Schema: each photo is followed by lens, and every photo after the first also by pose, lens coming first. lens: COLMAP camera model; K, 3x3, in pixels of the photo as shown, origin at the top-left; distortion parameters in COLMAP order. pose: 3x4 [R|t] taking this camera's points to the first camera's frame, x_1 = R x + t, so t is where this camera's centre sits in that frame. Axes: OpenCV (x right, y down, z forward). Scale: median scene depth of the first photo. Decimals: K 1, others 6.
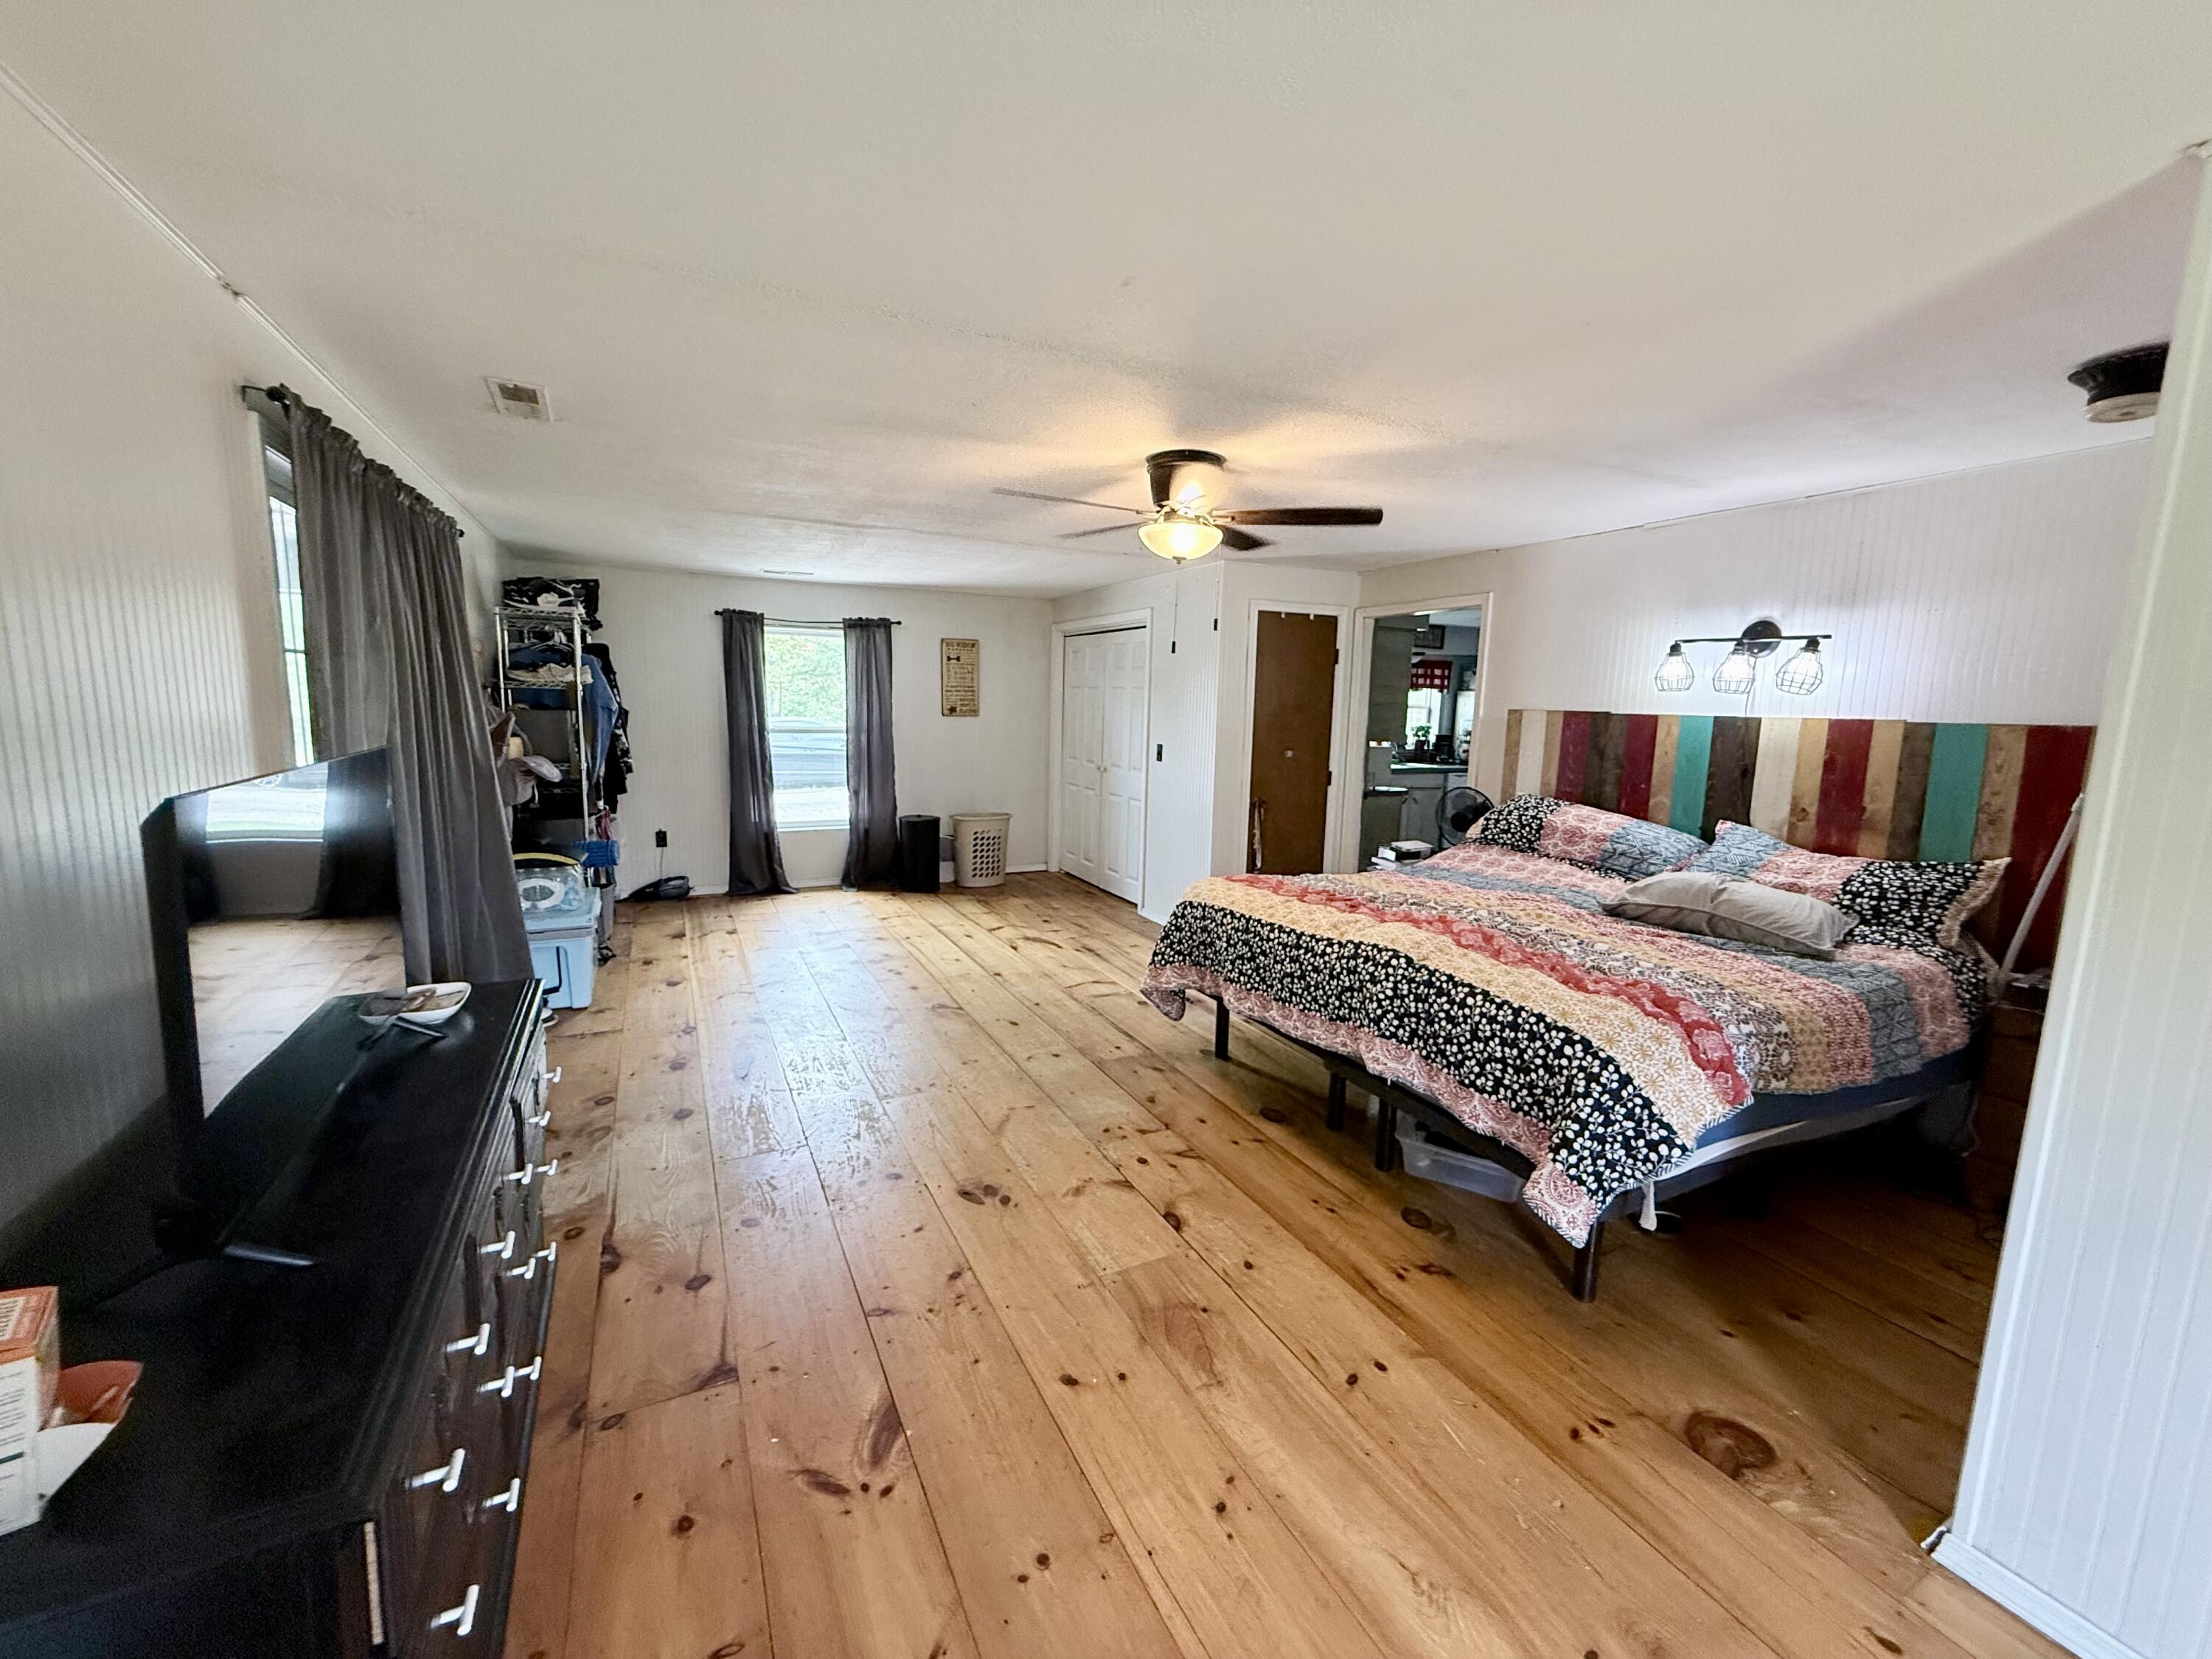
lens RADIAL K [[884.6, 0, 1104.6], [0, 884.6, 825.2], [0, 0, 1]] dist [0.003368, 0.000122]
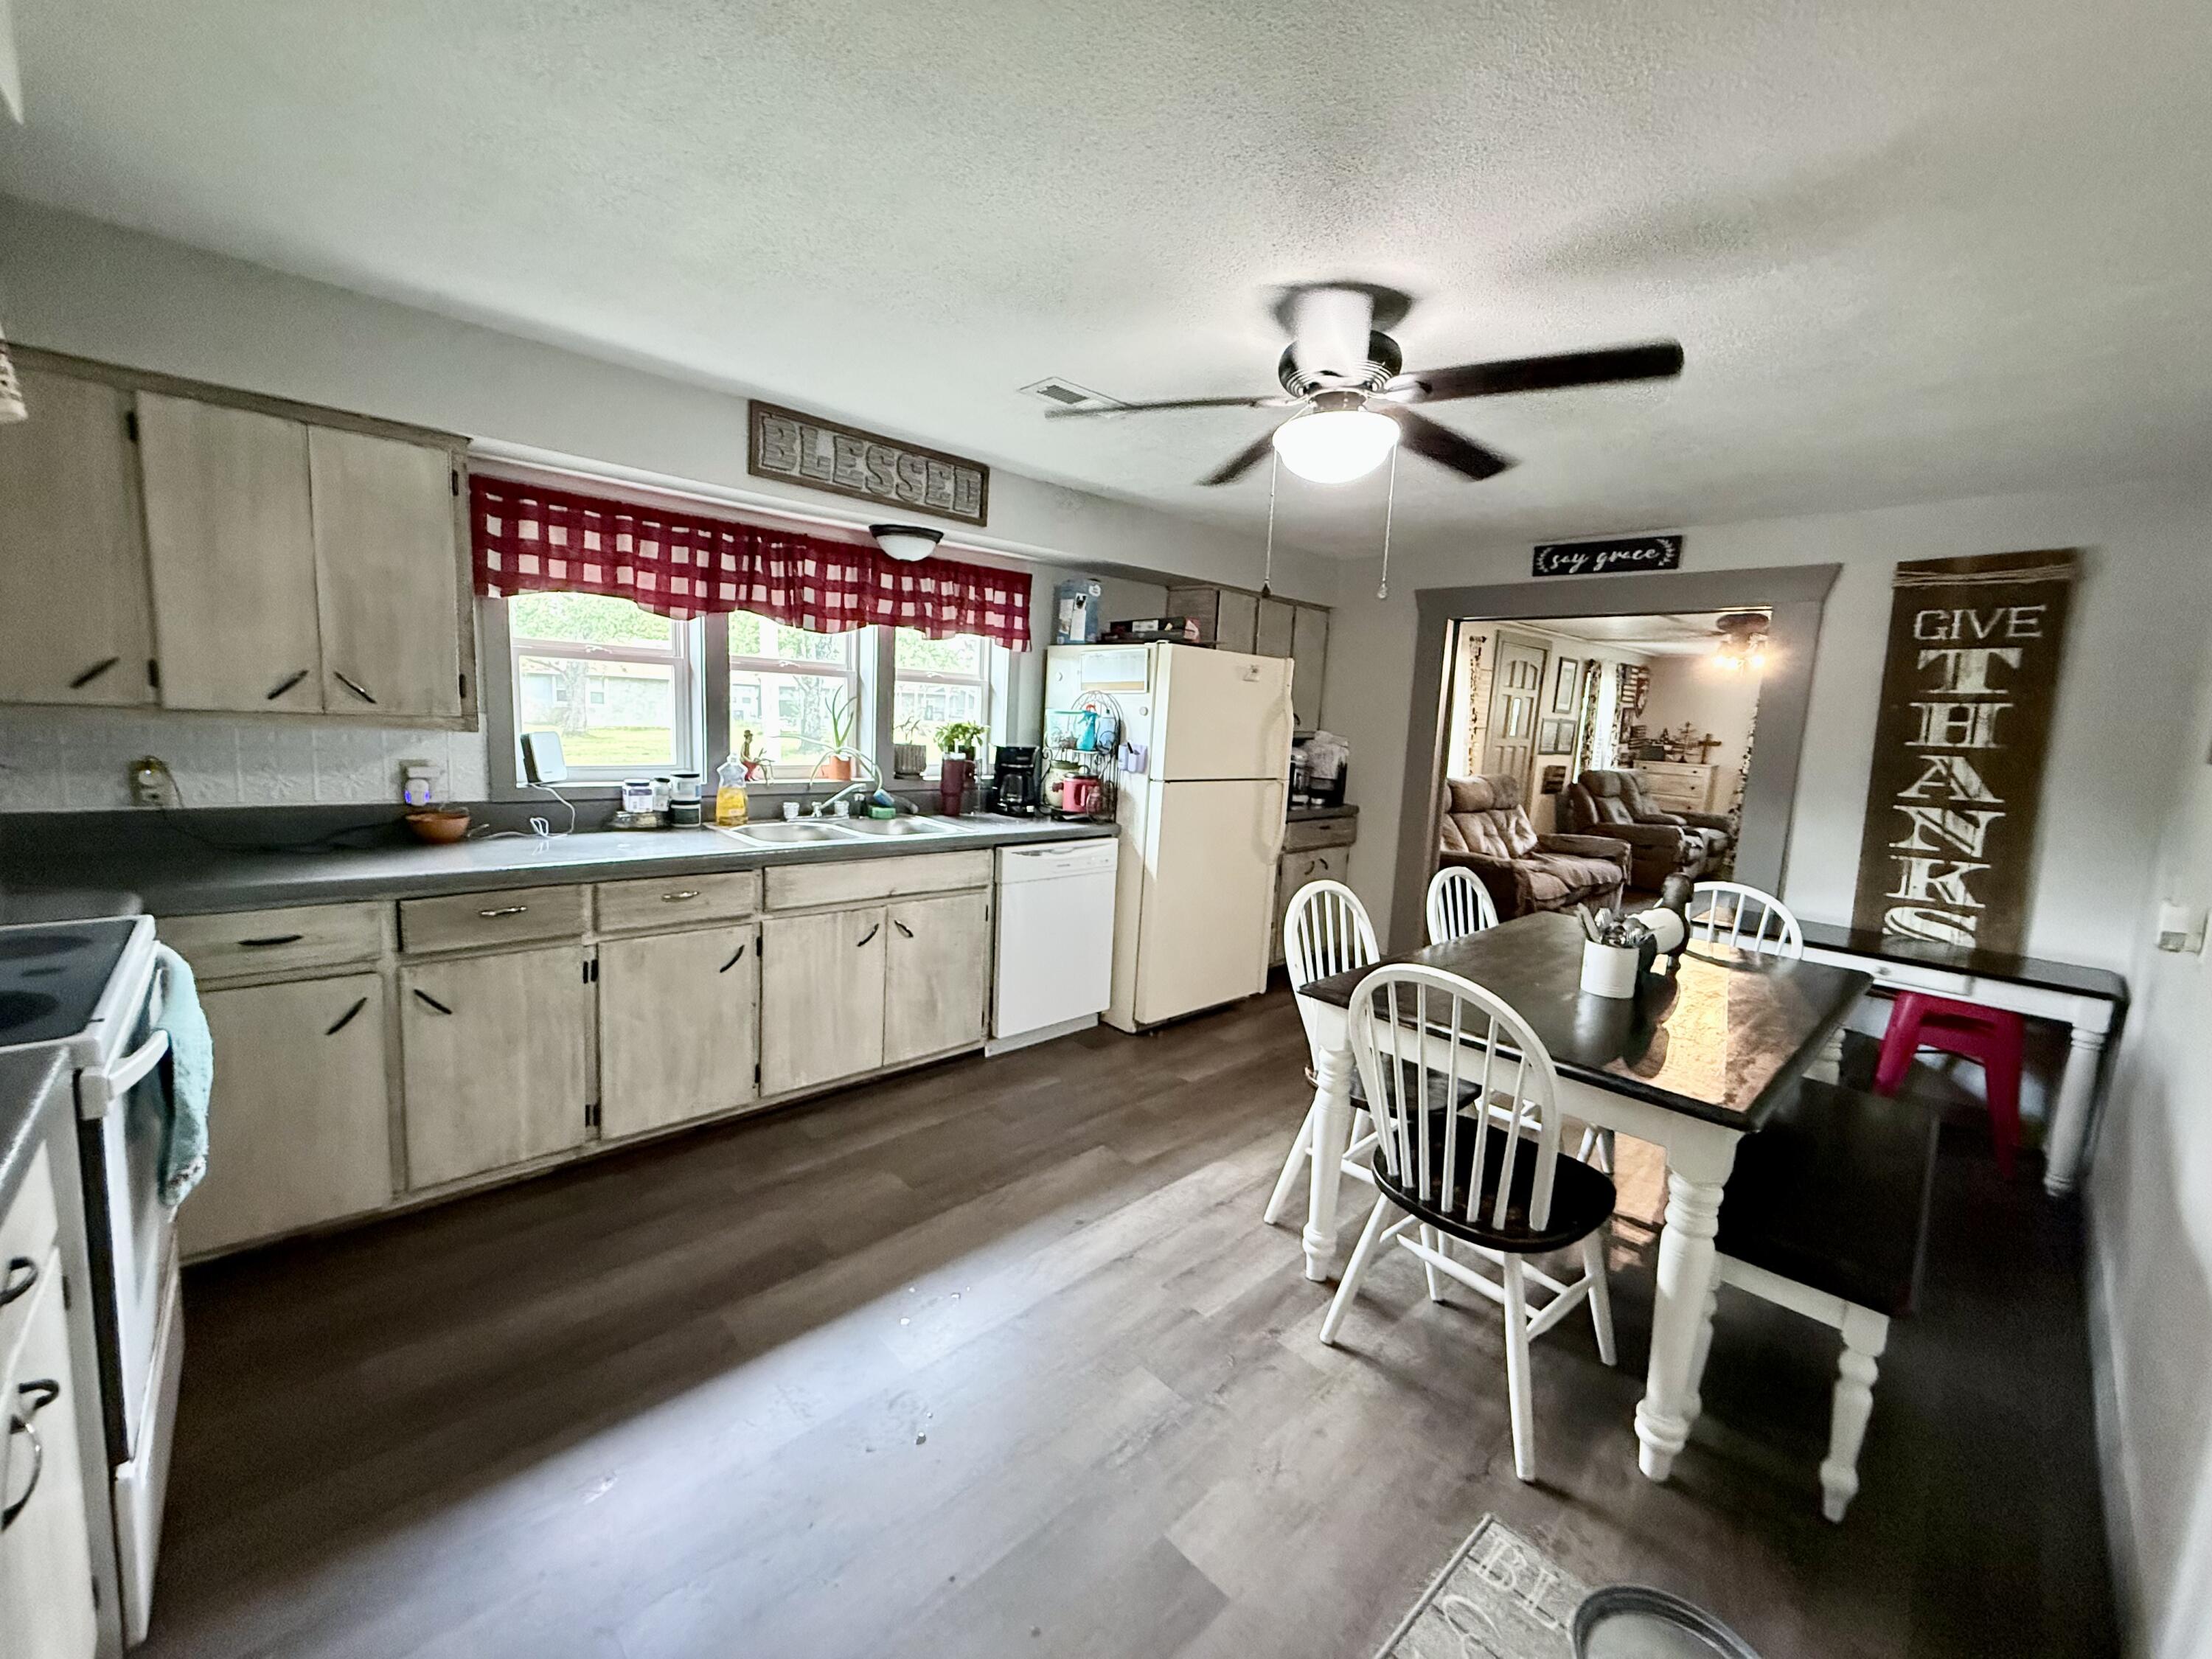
lens RADIAL K [[884.6, 0, 1099.9], [0, 884.6, 826.5], [0, 0, 1]] dist [0.003368, 0.000122]
pose [[0.959654, -0.017437, 0.280644, 0.386769], [0.018096, 0.999836, 0.000245, -0.081509], [-0.280602, 0.004843, 0.959812, 0.746489]]
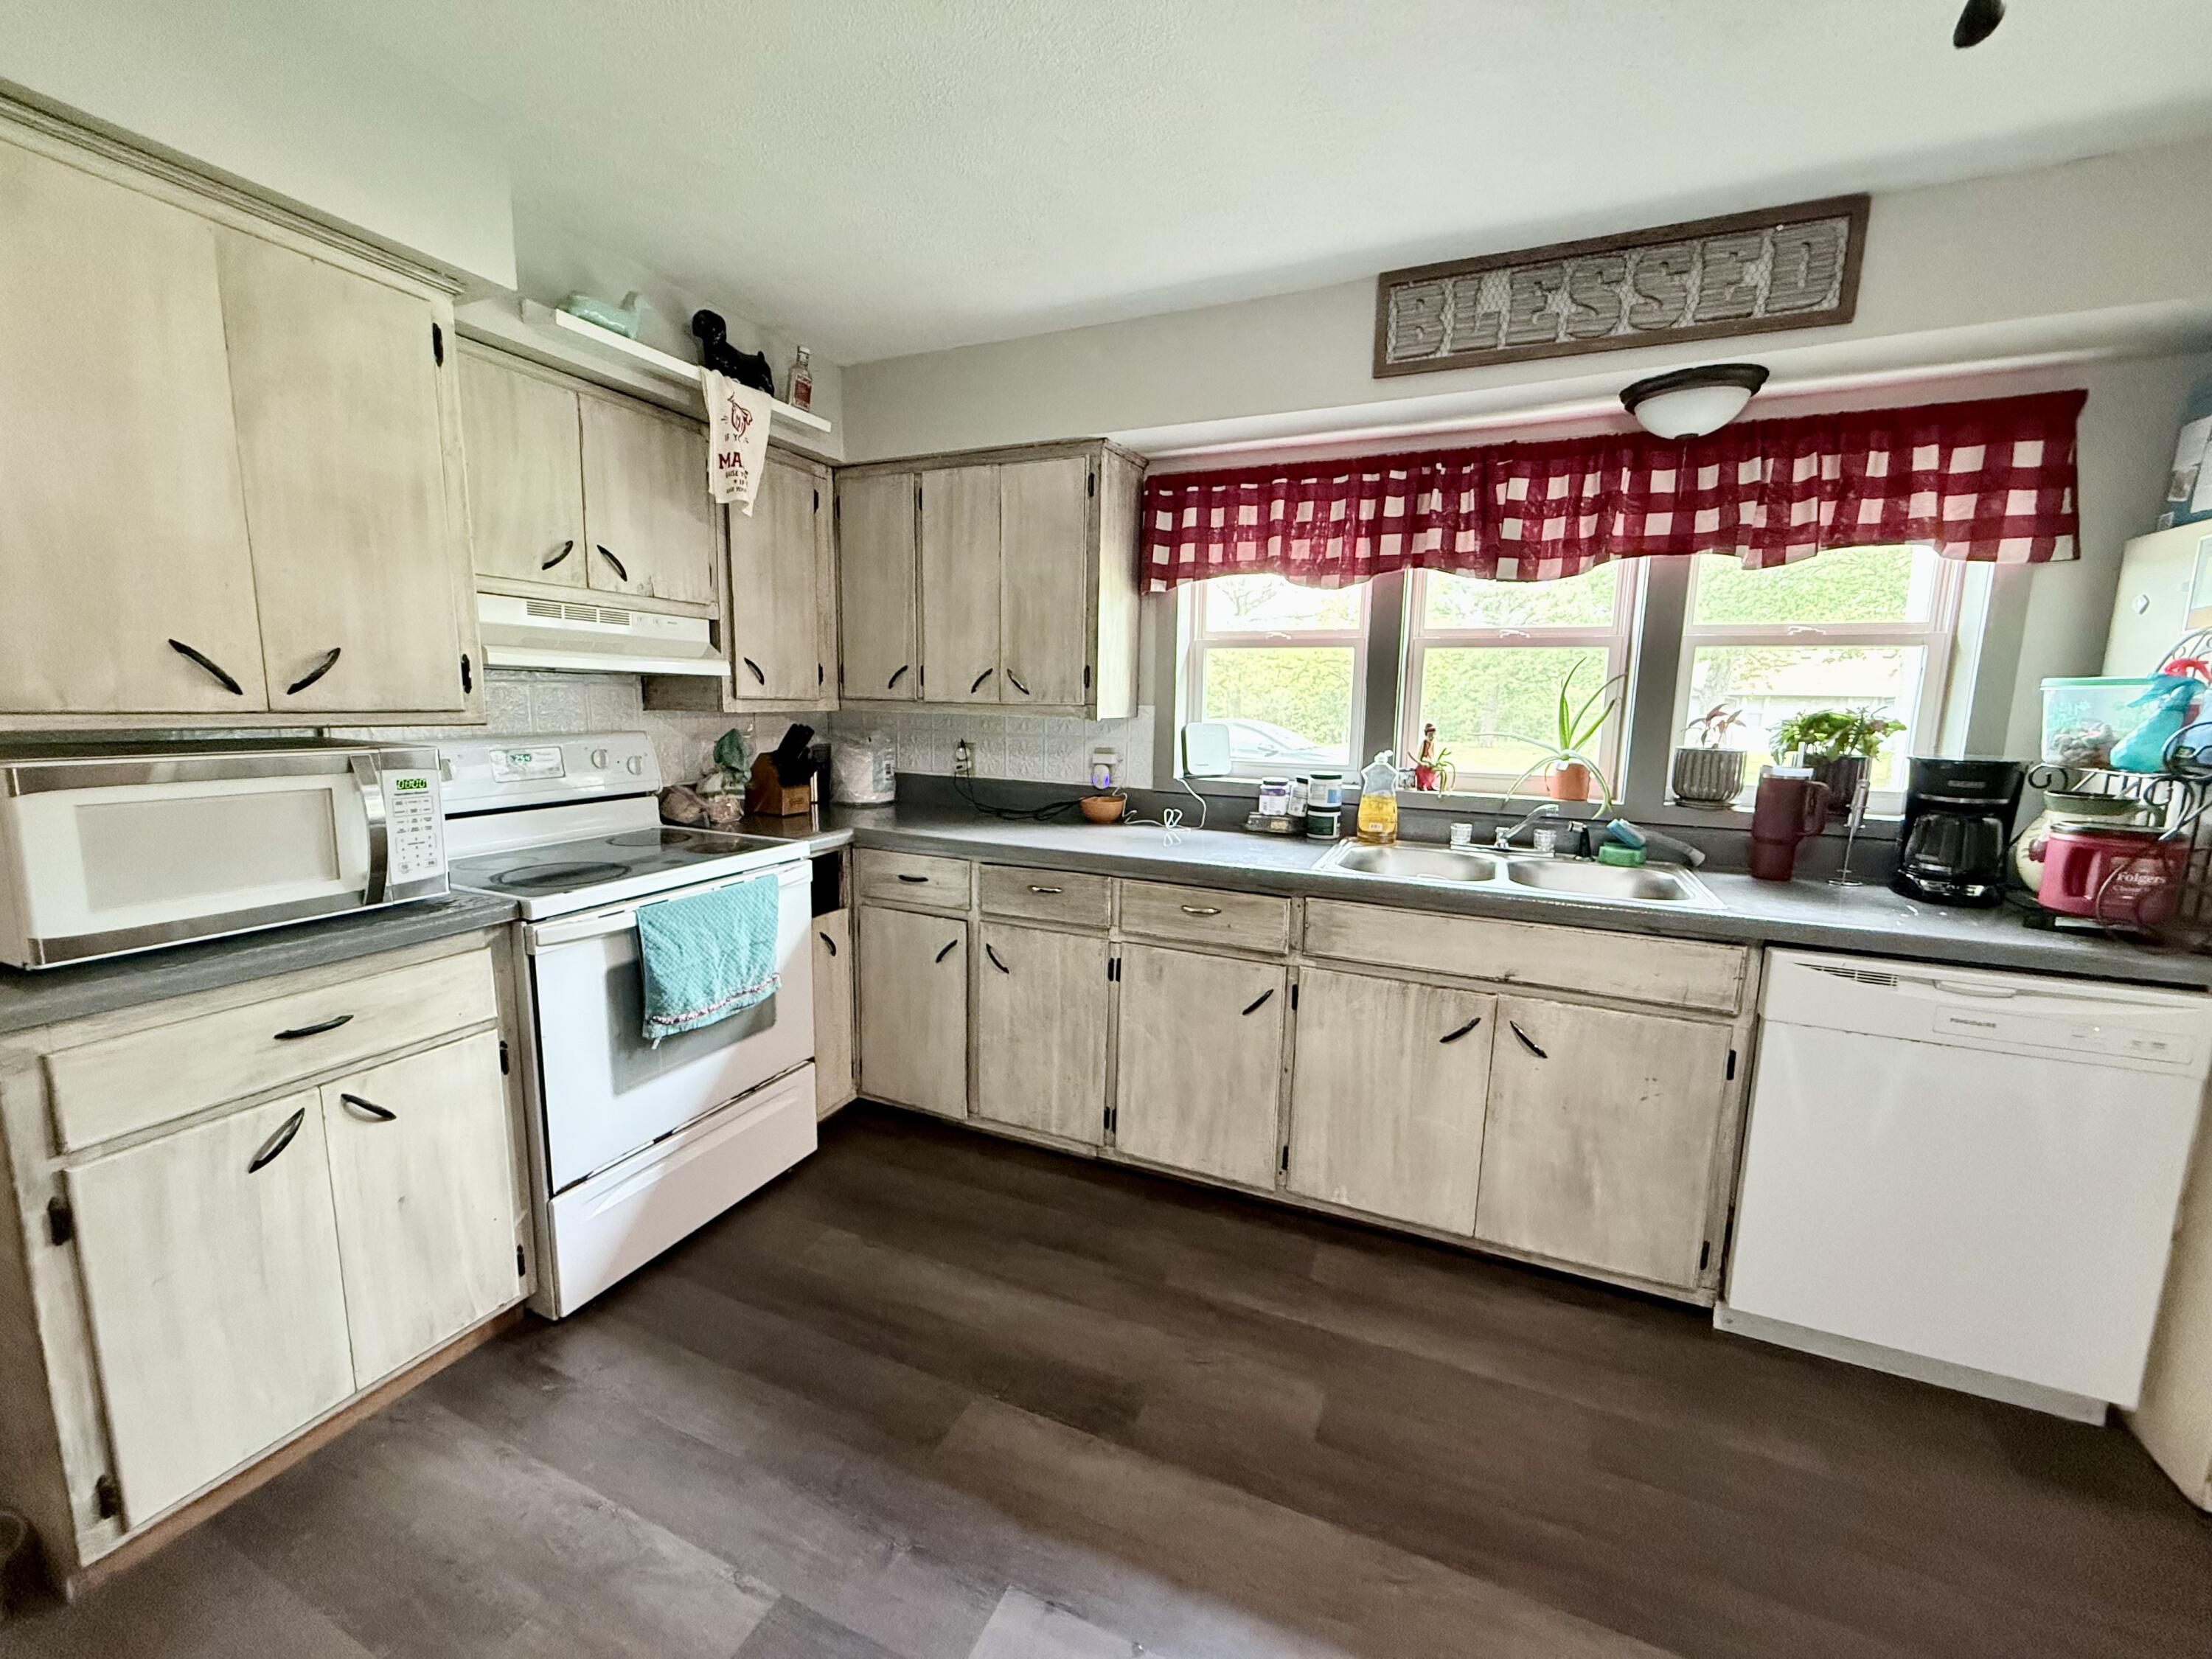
lens RADIAL K [[884.6, 0, 1102.3], [0, 884.6, 827.3], [0, 0, 1]] dist [0.003368, 0.000122]
pose [[0.631174, 0.098993, -0.769298, 0.531801], [-0.112779, 0.992995, 0.035248, -0.091618], [0.767398, 0.064513, 0.637917, 0.913638]]
